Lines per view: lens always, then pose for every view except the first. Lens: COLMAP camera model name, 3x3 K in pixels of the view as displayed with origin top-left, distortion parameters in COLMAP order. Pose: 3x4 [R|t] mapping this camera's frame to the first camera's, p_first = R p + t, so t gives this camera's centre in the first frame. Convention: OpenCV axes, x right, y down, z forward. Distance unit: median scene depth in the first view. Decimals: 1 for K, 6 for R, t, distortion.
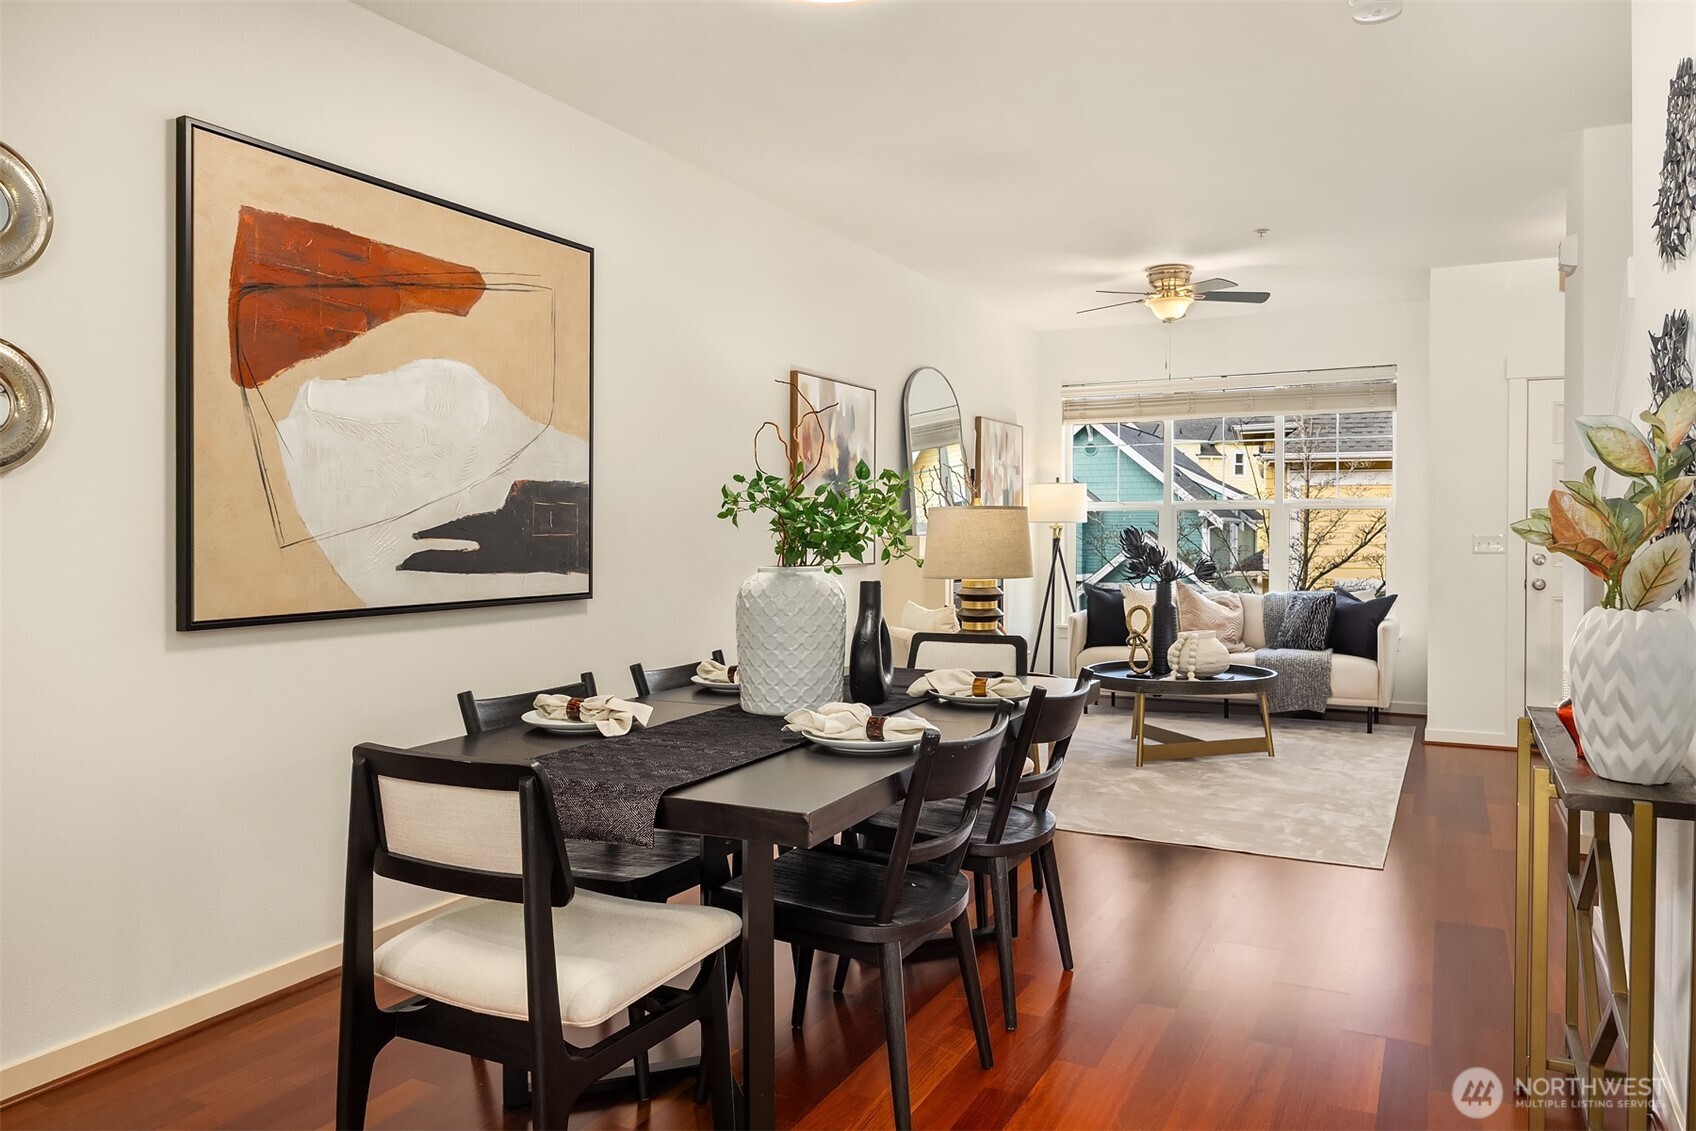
lens RADIAL K [[1239.9, 0, 864.8], [0, 1239.9, 548.4], [0, 0, 1]] dist [0.001664, 0.004748]
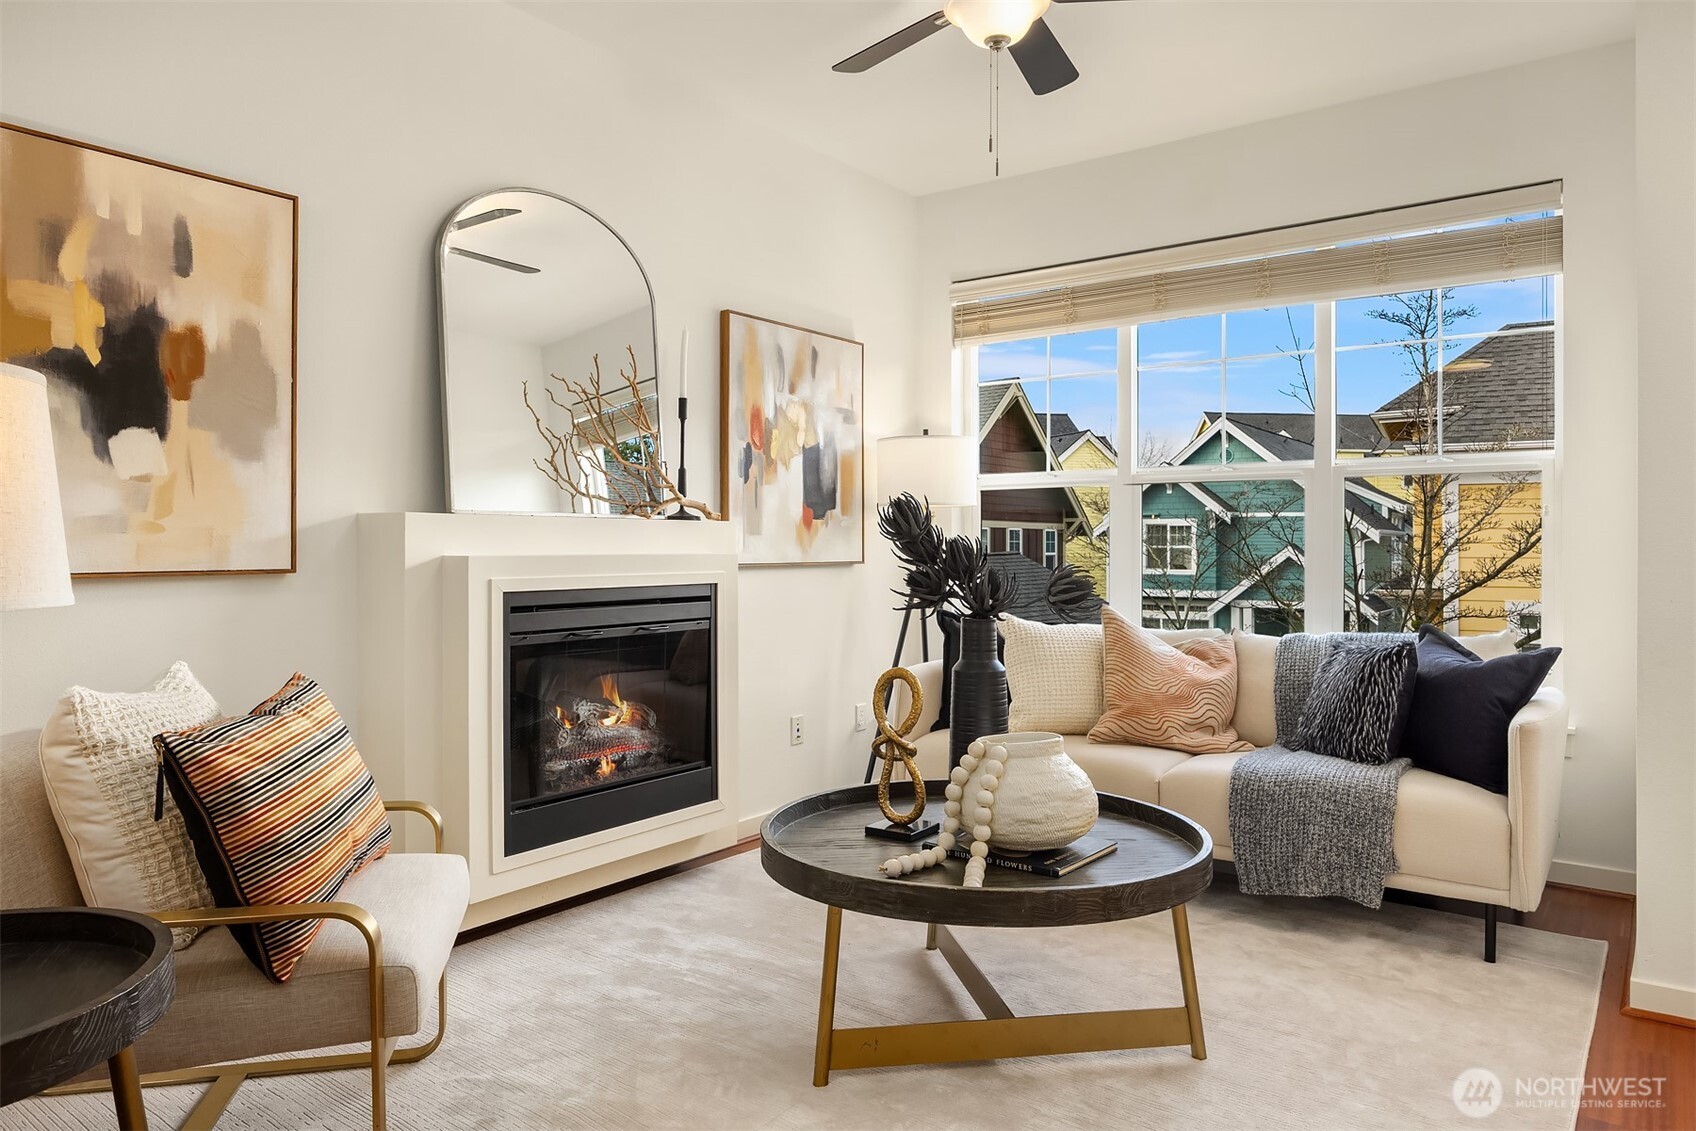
lens RADIAL K [[1089.2, 0, 843.5], [0, 1089.2, 558.4], [0, 0, 1]] dist [0.006617, -0.000288]
pose [[0.979794, 0.002774, -0.199988, 0.244948], [-0.003982, 0.999976, -0.005639, 0.007434], [0.199967, 0.006321, 0.979782, 0.540037]]
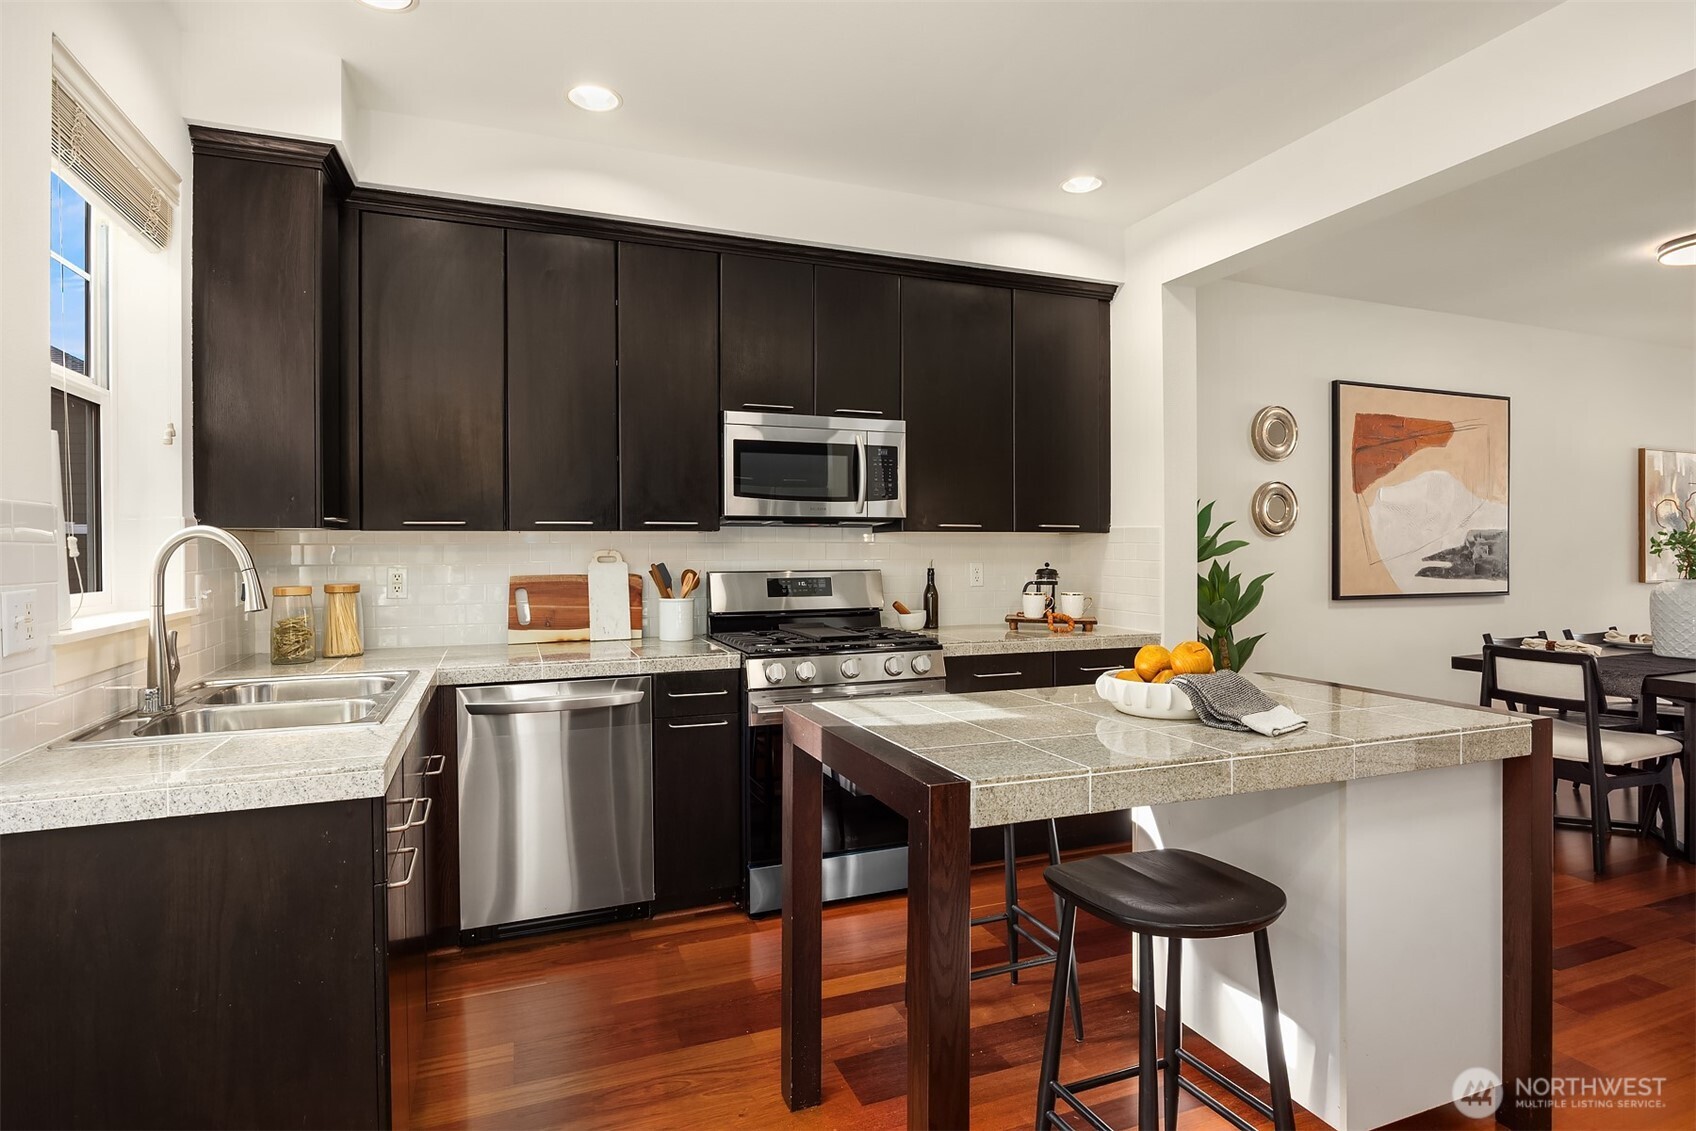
lens RADIAL K [[888.8, 0, 845.0], [0, 888.8, 553.4], [0, 0, 1]] dist [-0.006091, 0.001956]
pose [[0.748146, 0.004809, -0.663517, -0.116444], [-0.010031, 0.999941, -0.004063, -0.004999], [0.663459, 0.009696, 0.748150, -0.758634]]
